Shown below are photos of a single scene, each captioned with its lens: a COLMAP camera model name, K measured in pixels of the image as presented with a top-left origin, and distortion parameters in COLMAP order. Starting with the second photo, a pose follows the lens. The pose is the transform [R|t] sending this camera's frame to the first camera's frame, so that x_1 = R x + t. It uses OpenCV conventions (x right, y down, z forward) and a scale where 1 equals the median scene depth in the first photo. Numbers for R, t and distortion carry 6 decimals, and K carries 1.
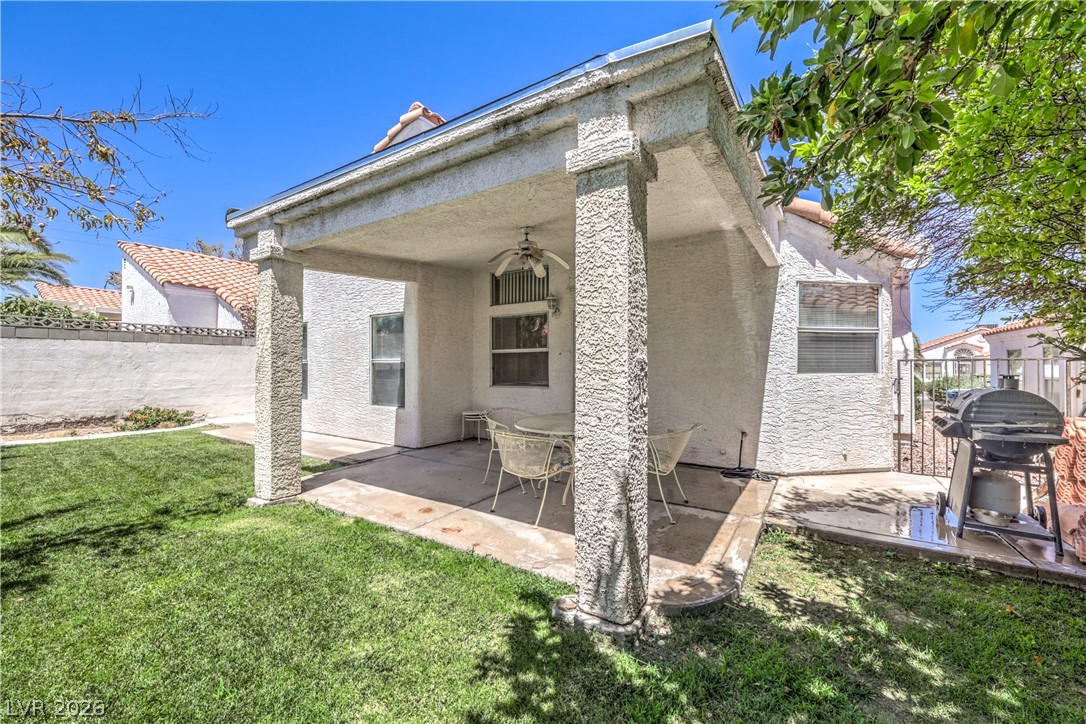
lens RADIAL K [[438.3, 0, 550.9], [0, 438.3, 362.1], [0, 0, 1]] dist [-0.000963, 0.000469]
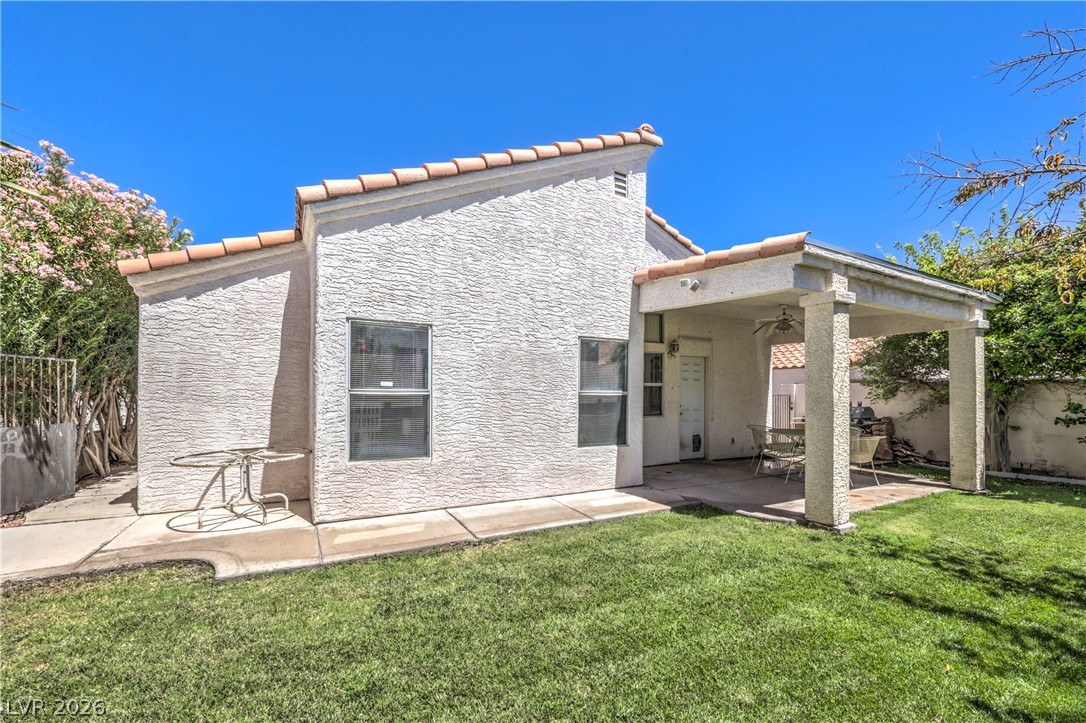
lens RADIAL K [[438.3, 0, 551.0], [0, 438.3, 395.2], [0, 0, 1]] dist [-0.000963, 0.000469]
pose [[0.468043, 0.000122, 0.883706, -1.213977], [-0.012764, 0.999897, 0.006622, -0.003283], [-0.883614, -0.014379, 0.467996, 0.702869]]
